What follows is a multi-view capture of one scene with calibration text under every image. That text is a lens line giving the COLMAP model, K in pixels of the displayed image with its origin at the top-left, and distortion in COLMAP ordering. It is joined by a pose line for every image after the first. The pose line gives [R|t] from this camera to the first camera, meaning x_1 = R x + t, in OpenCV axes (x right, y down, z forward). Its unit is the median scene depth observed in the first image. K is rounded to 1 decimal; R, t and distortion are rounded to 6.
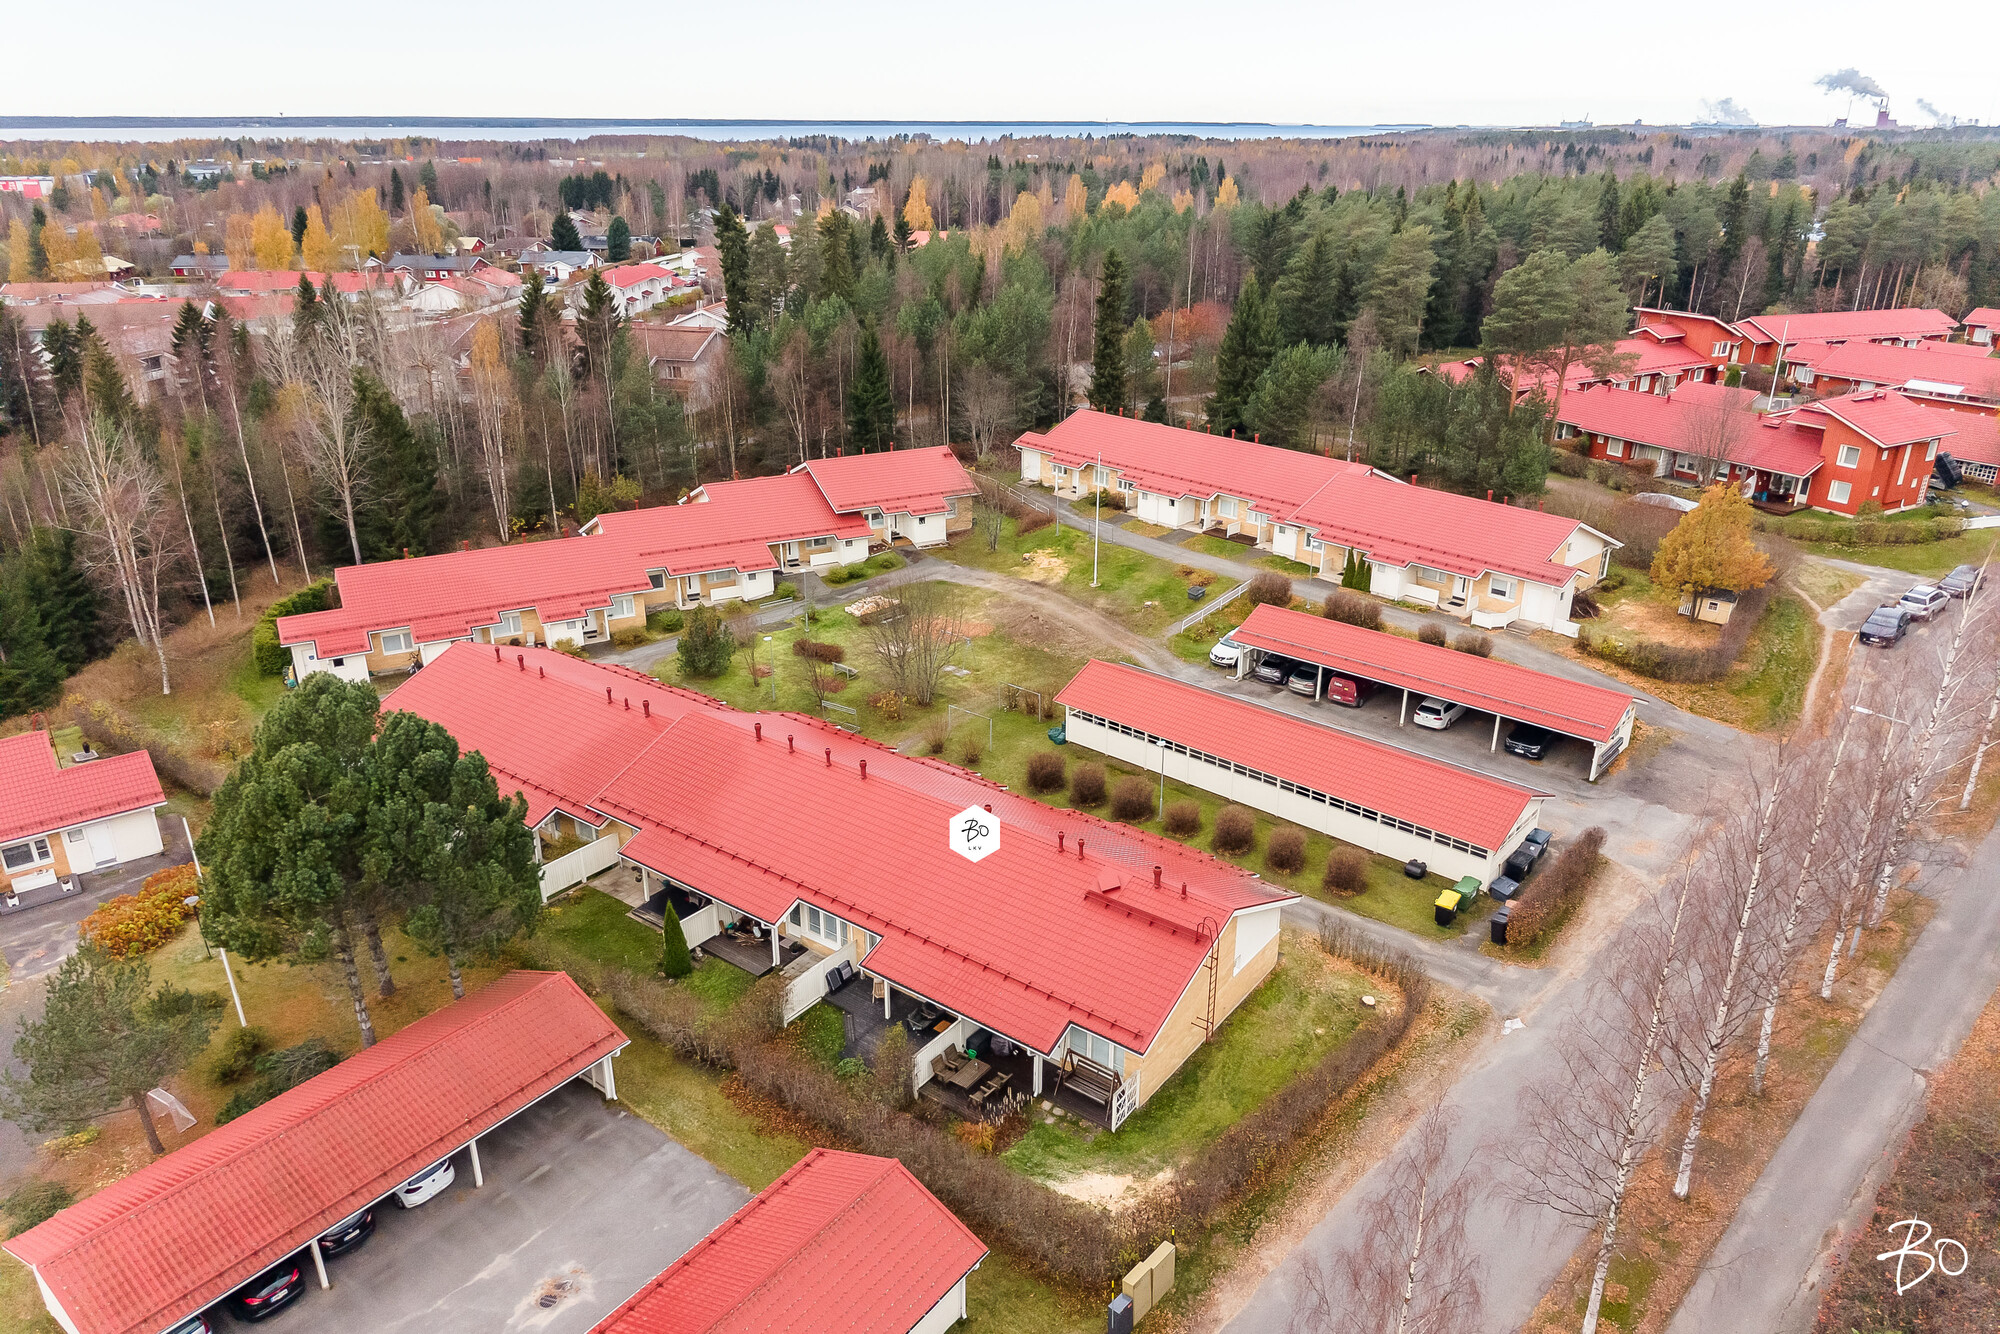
lens RADIAL K [[1399.3, 0, 1000.0], [0, 1399.3, 667.0], [0, 0, 1]] dist [0.014976, -0.001080]
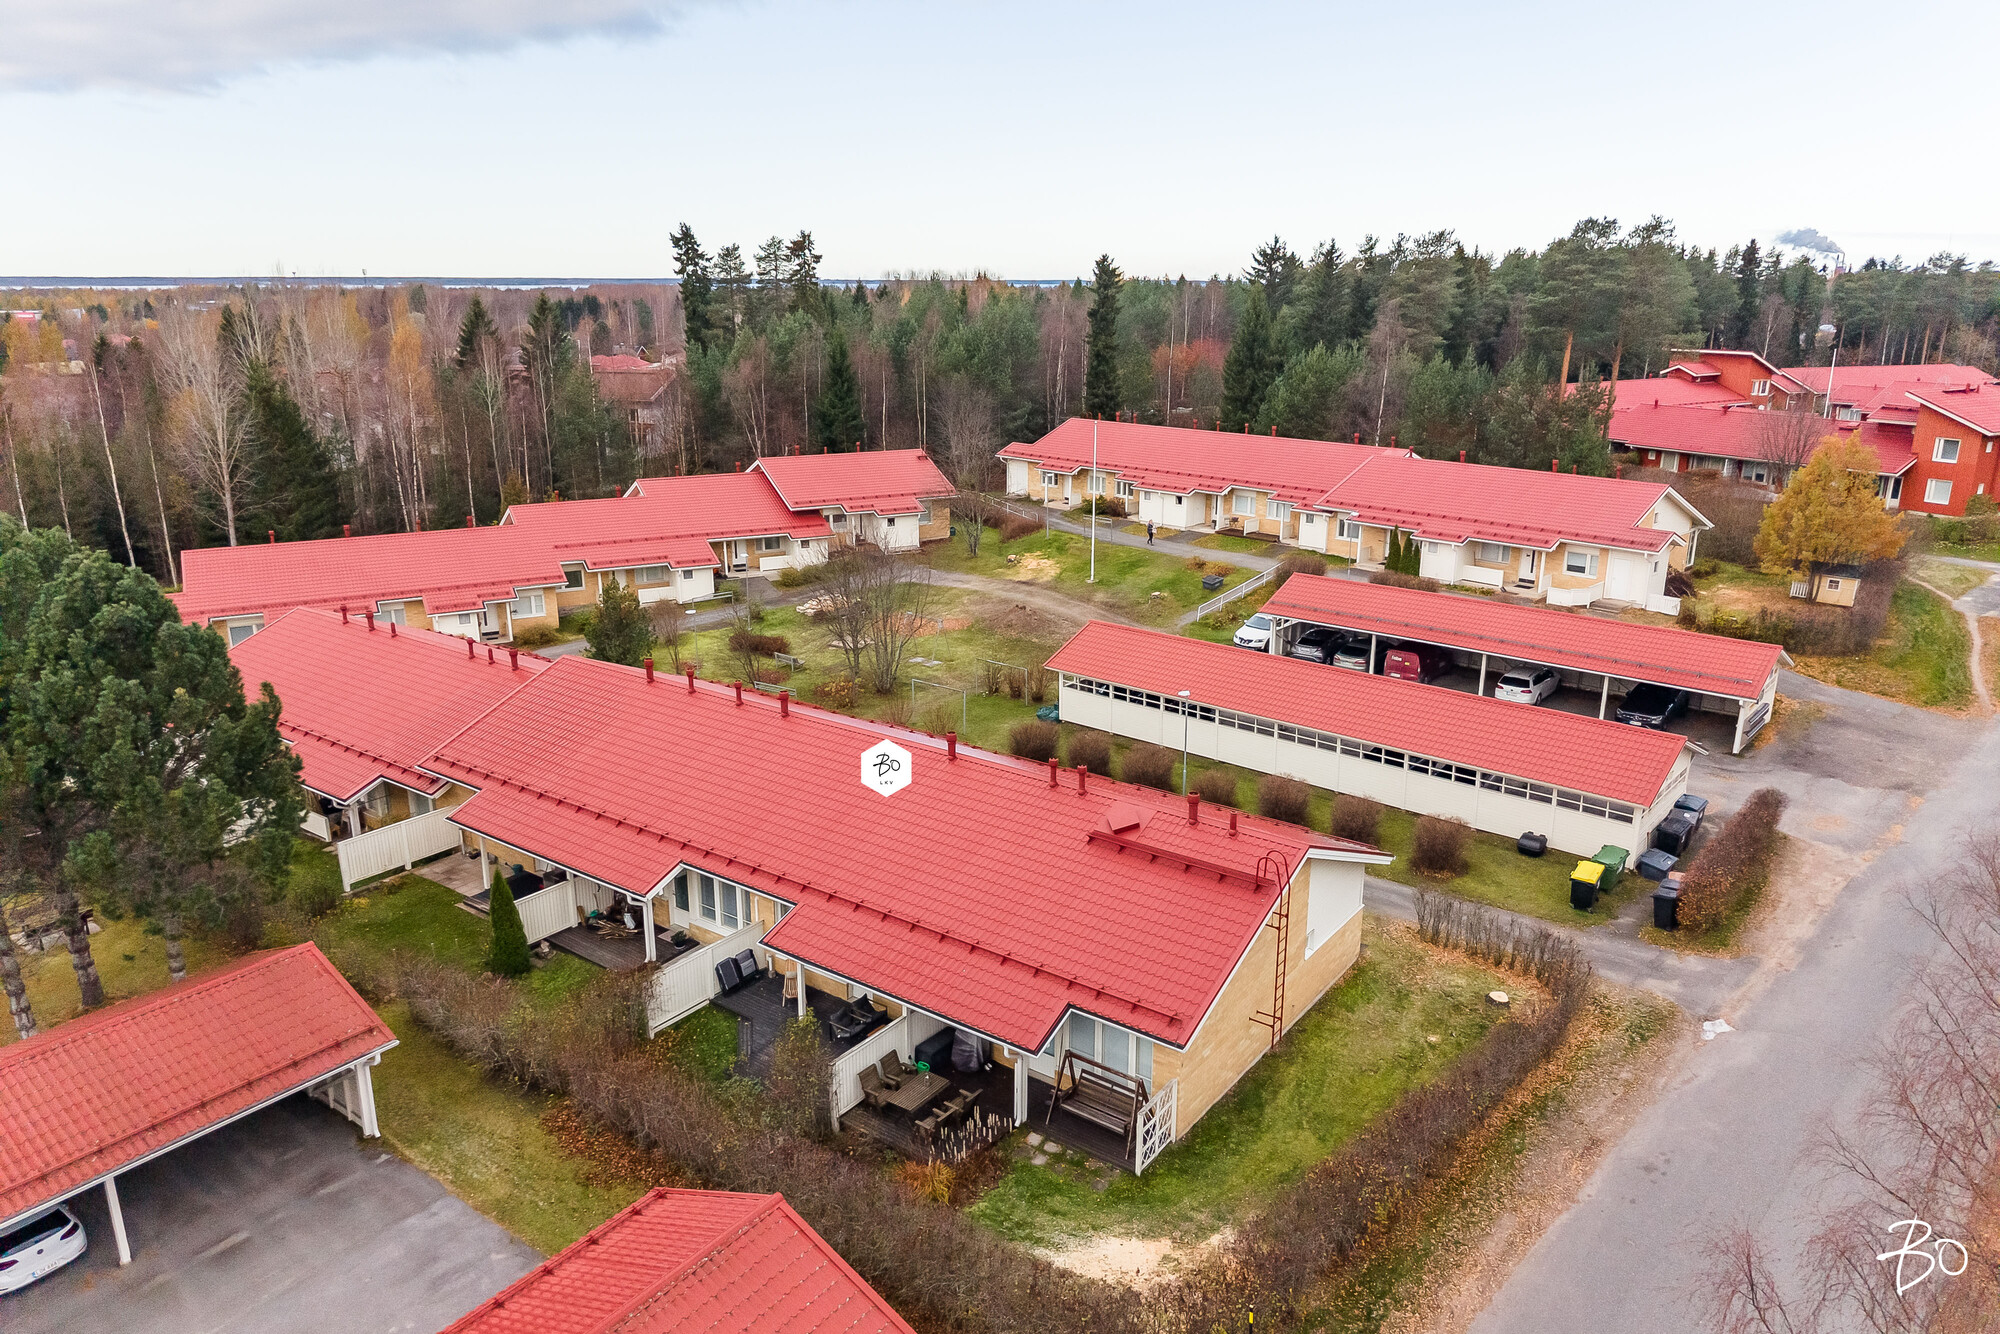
lens RADIAL K [[1378.8, 0, 1000.0], [0, 1378.8, 667.0], [0, 0, 1]] dist [0.005085, 0.005450]
pose [[0.999976, -0.005404, 0.004339, 0.012457], [0.005857, 0.993672, -0.112166, 0.132370], [-0.003705, 0.112189, 0.993680, 0.267802]]
